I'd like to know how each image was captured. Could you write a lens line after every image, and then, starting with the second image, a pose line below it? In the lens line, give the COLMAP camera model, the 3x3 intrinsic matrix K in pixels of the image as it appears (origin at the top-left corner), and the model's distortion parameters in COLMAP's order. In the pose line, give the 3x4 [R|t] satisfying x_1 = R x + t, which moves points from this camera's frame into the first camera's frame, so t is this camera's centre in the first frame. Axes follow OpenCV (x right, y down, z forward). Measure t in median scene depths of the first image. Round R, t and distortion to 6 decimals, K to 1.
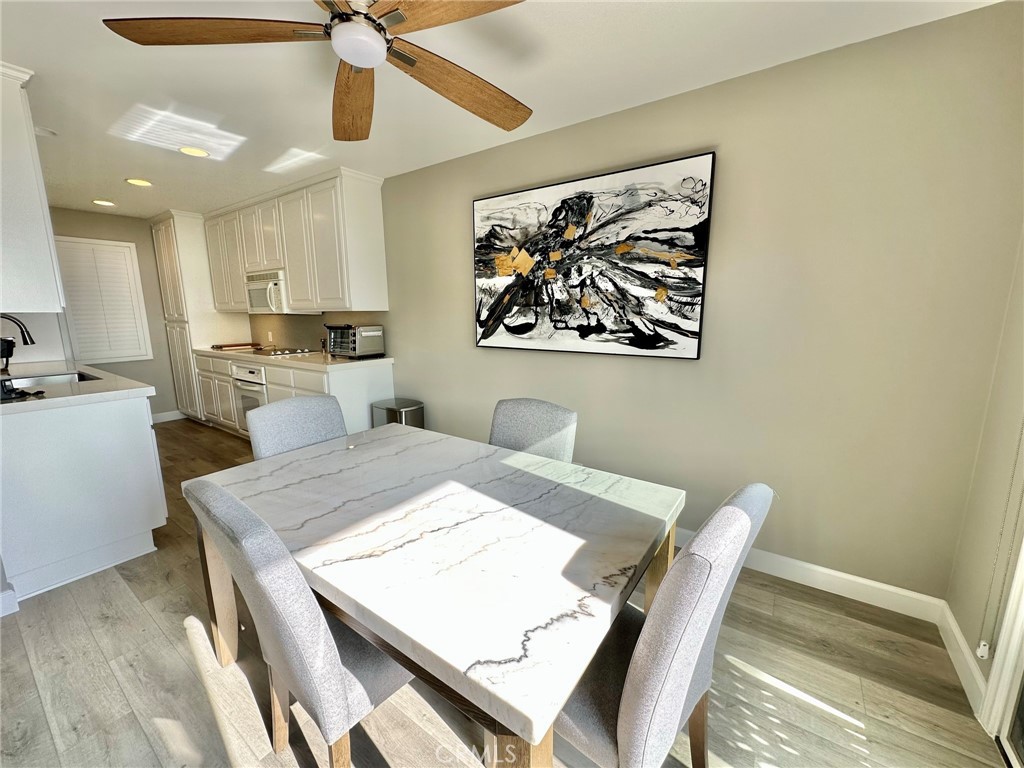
lens RADIAL K [[408.9, 0, 509.9], [0, 408.9, 383.1], [0, 0, 1]] dist [-0.000203, 0.000073]
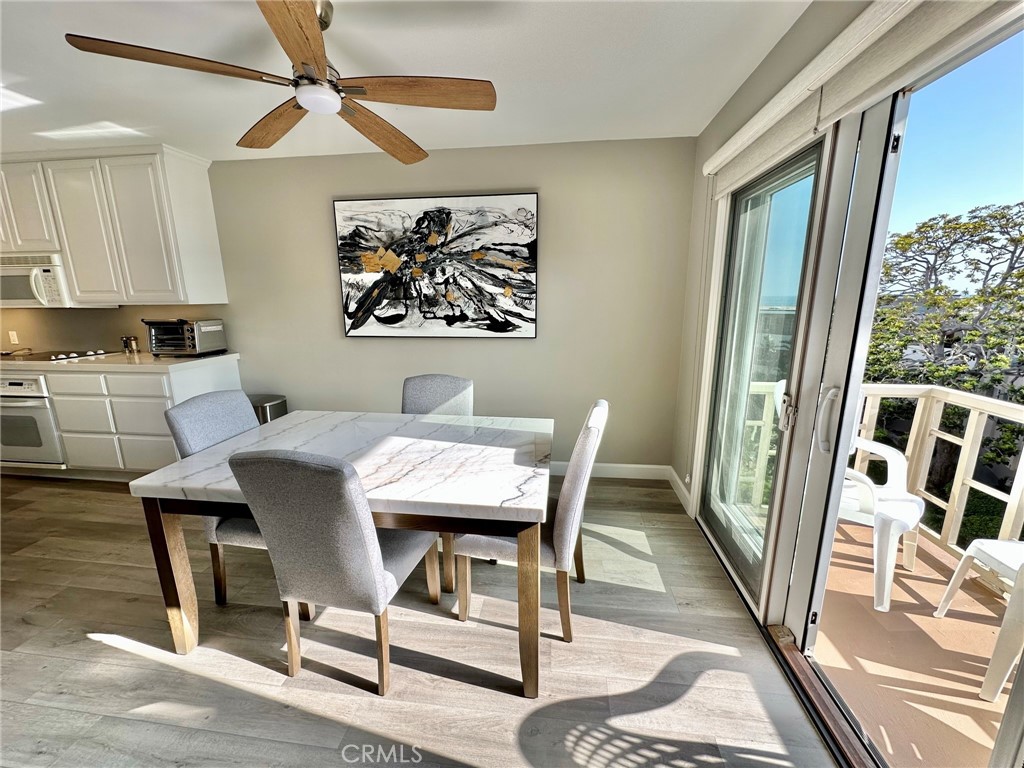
lens RADIAL K [[408.9, 0, 509.9], [0, 408.9, 383.1], [0, 0, 1]] dist [-0.000203, 0.000073]
pose [[0.885383, -0.097135, 0.454601, -0.252566], [0.082754, 0.995239, 0.051481, 0.015659], [-0.457438, -0.007961, 0.889206, -0.198900]]
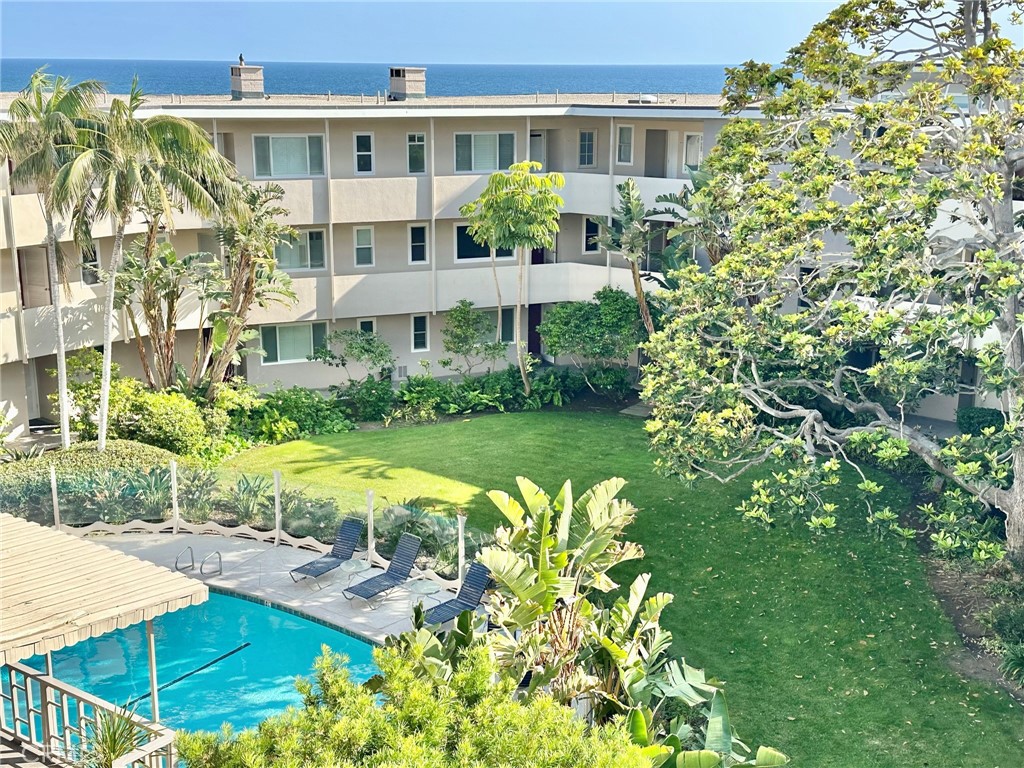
lens RADIAL K [[1243.3, 0, 512.0], [0, 1243.3, 384.0], [0, 0, 1]] dist [0.077522, -0.030173]
pose [[0.597383, -0.192048, 0.778621, 1.138672], [0.130891, 0.981233, 0.141599, -0.056665], [-0.791202, 0.017326, 0.611309, 0.252000]]
